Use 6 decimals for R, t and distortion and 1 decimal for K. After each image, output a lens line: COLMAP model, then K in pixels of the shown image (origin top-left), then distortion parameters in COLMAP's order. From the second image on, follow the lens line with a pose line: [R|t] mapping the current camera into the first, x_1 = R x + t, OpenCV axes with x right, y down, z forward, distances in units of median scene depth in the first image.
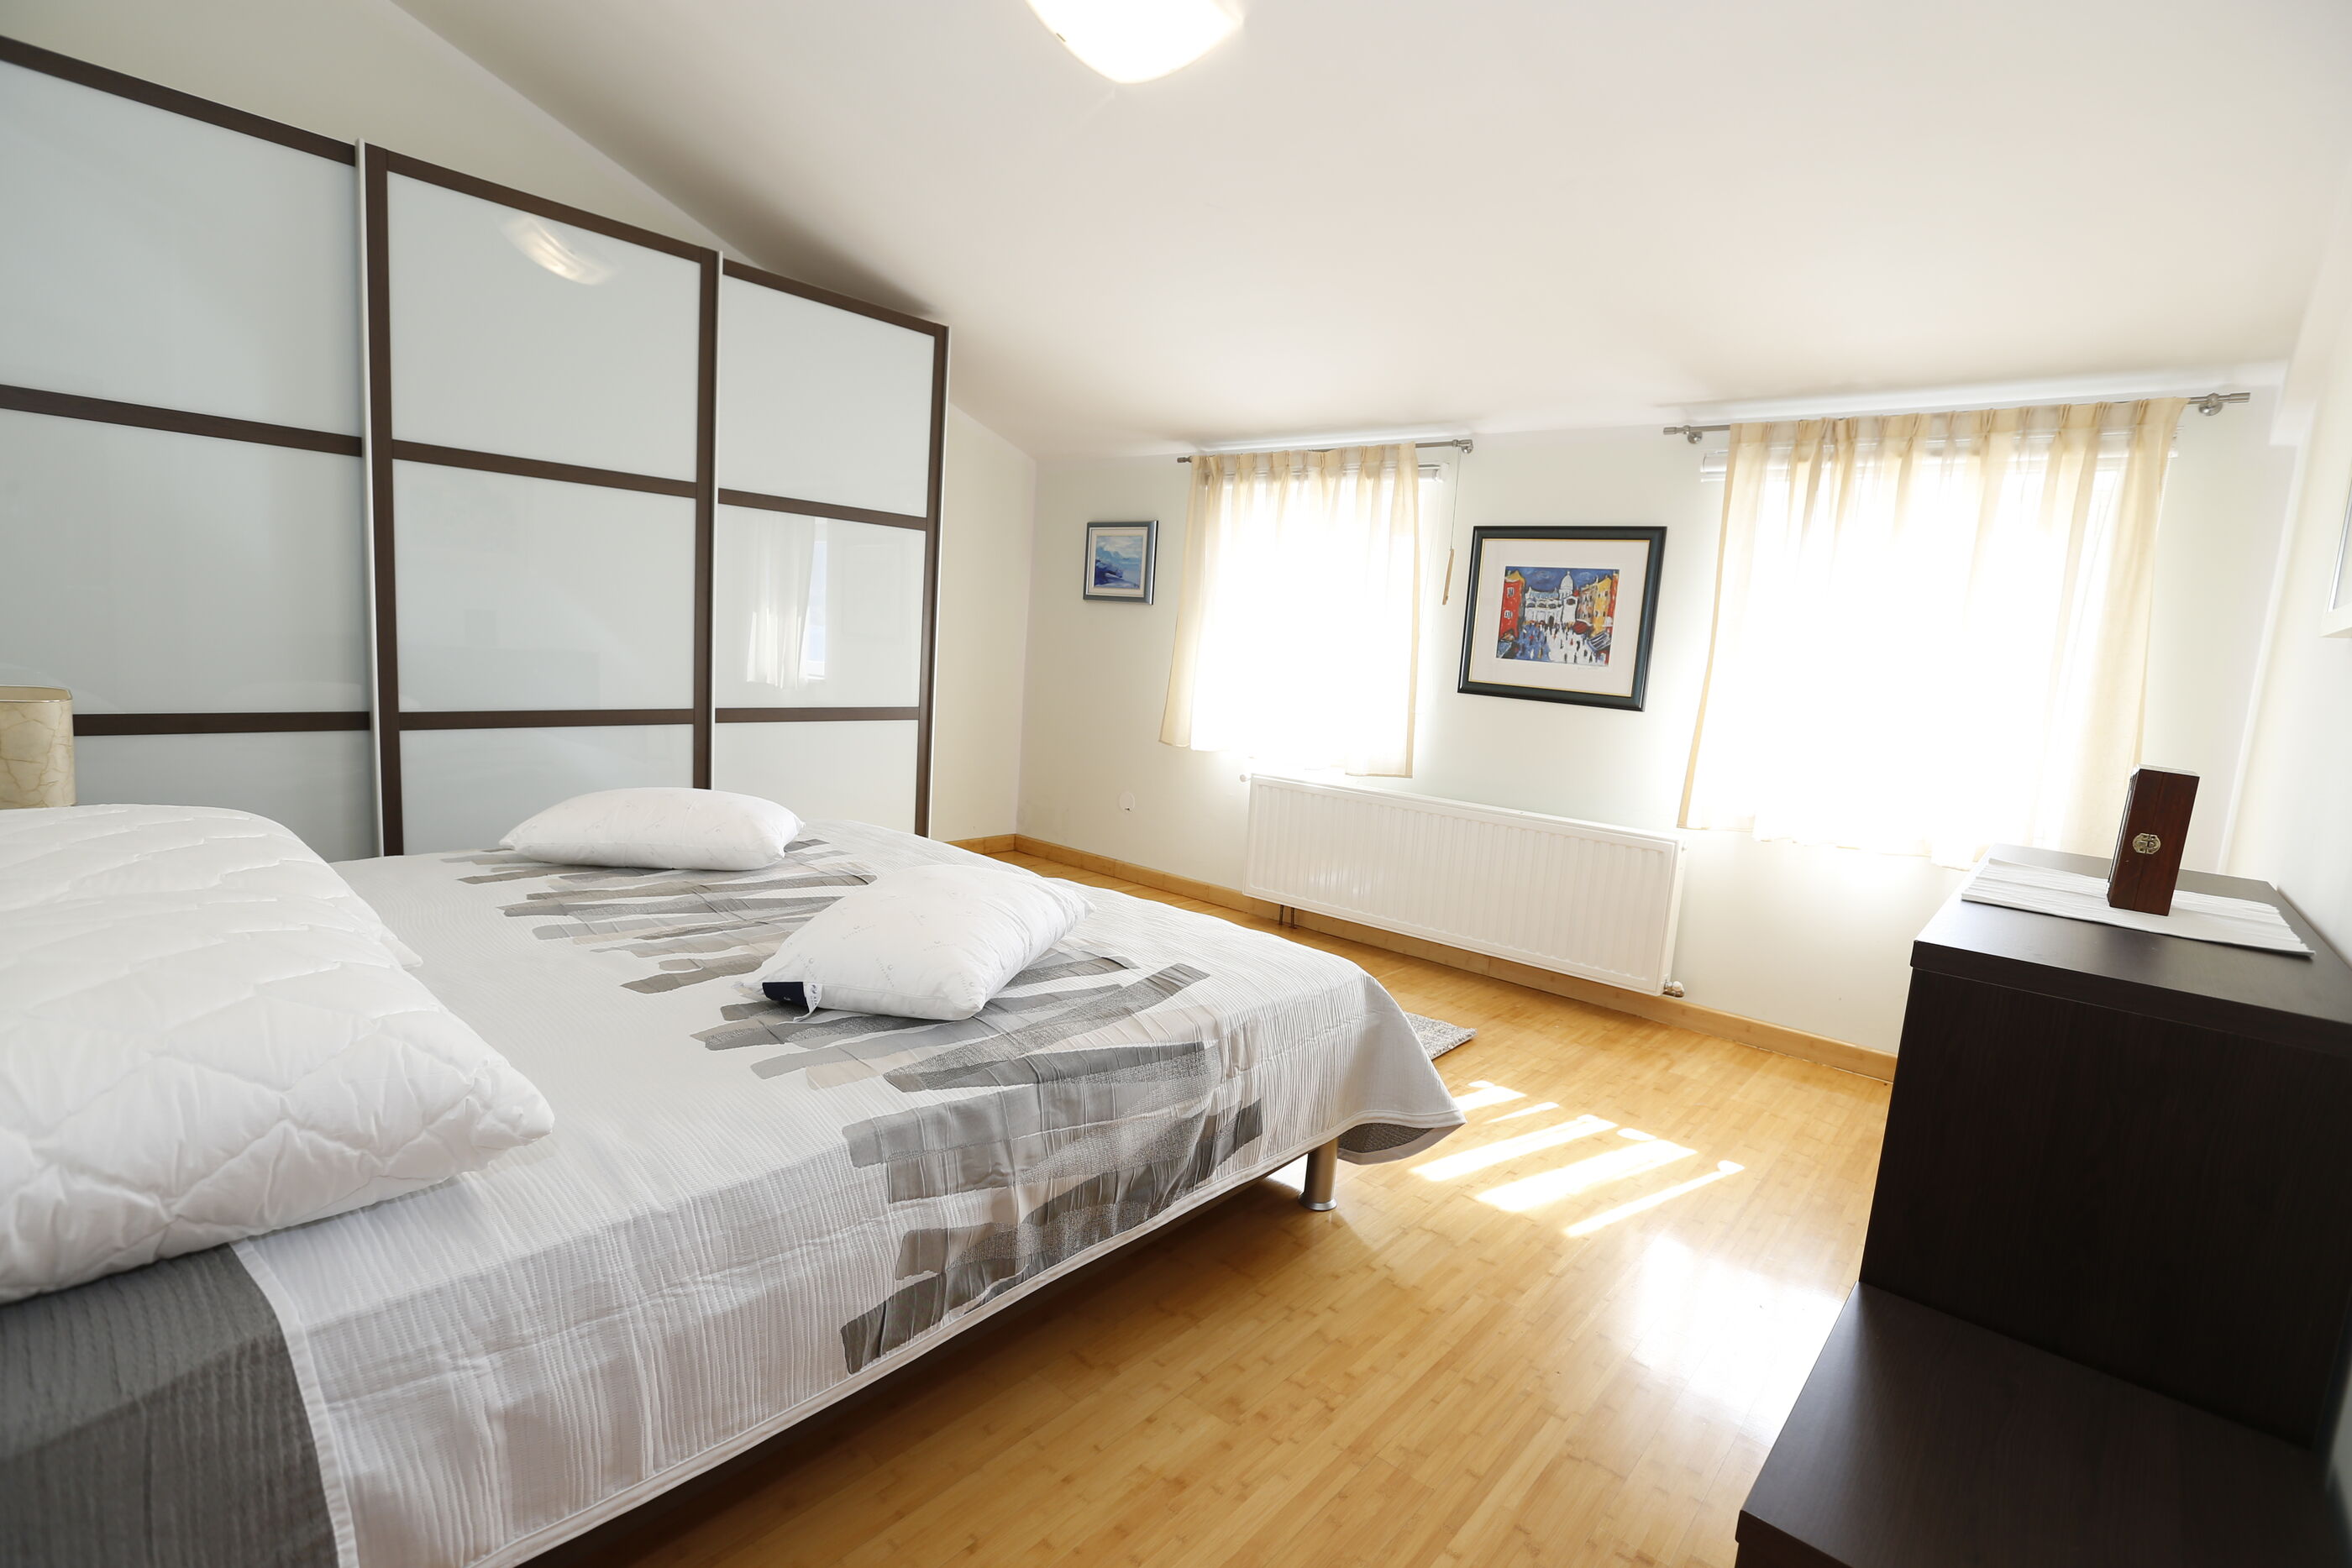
lens RADIAL K [[1095.4, 0, 1167.0], [0, 1095.4, 787.9], [0, 0, 1]] dist [-0.064590, 0.033604]
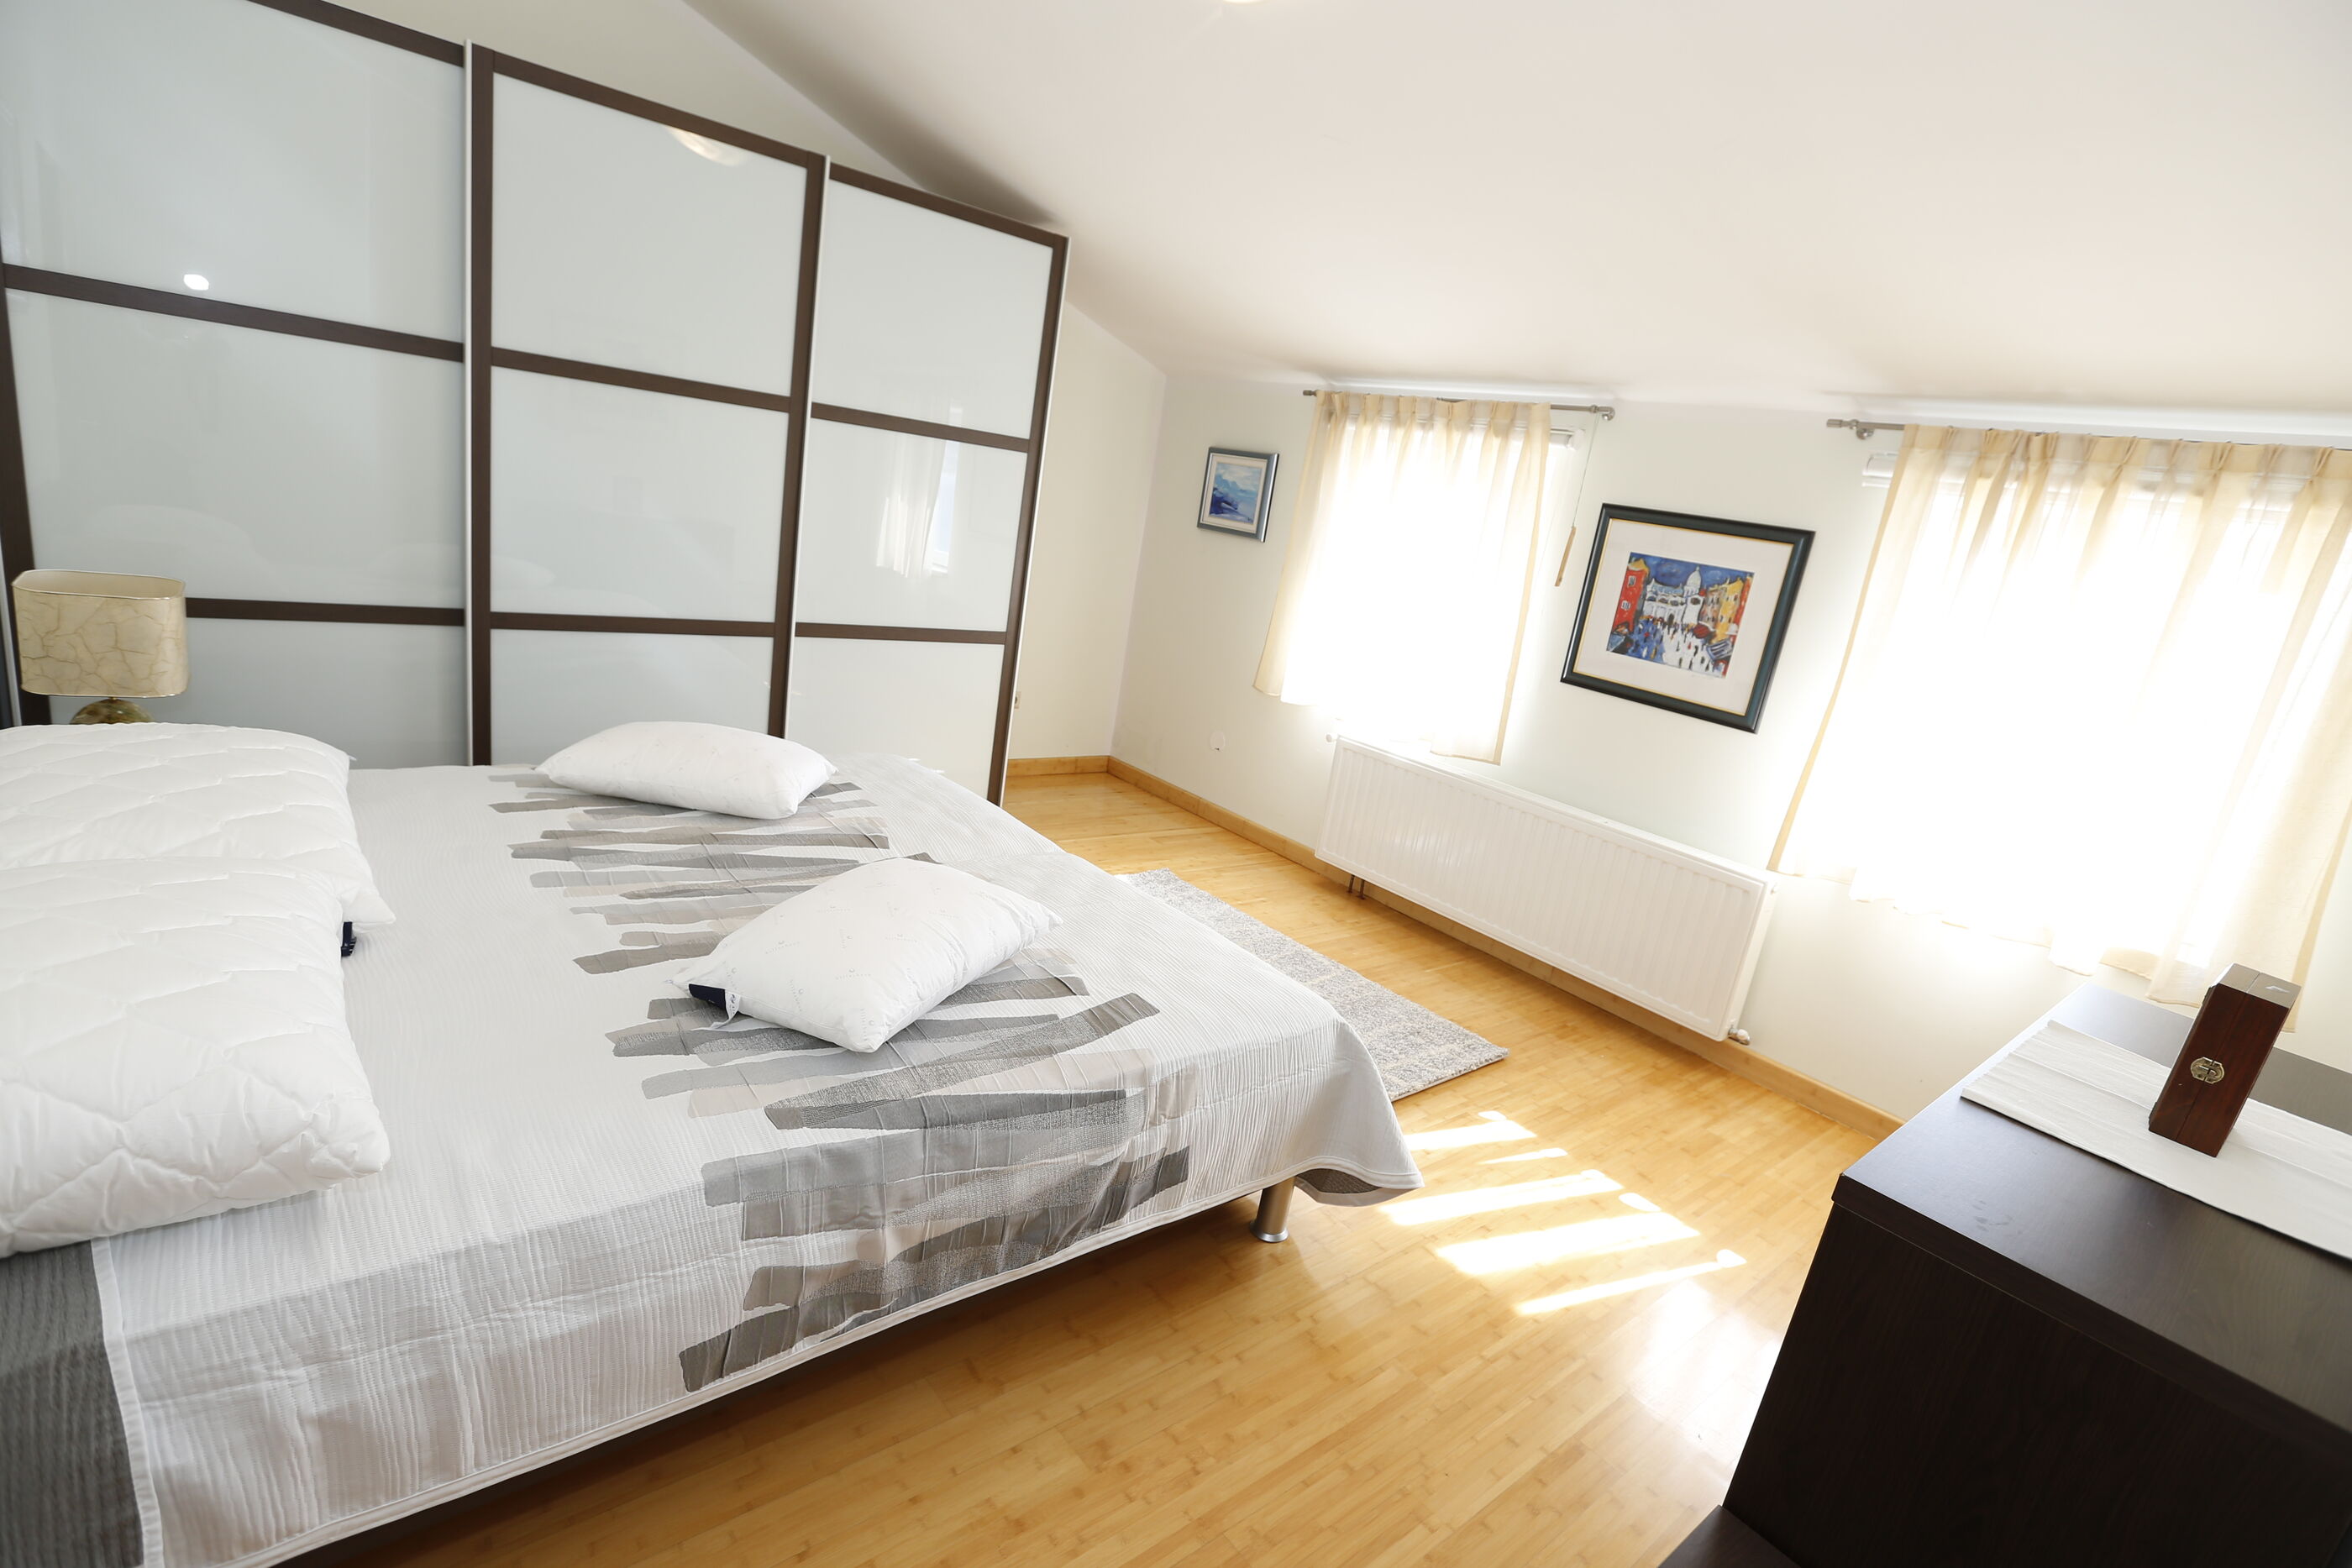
lens RADIAL K [[1103.5, 0, 1175.2], [0, 1103.5, 782.7], [0, 0, 1]] dist [-0.054084, 0.022839]
pose [[0.983676, 0.121798, -0.132465, 0.158724], [-0.107712, 0.988213, 0.108778, -0.139549], [0.144152, -0.092734, 0.985201, 0.050877]]
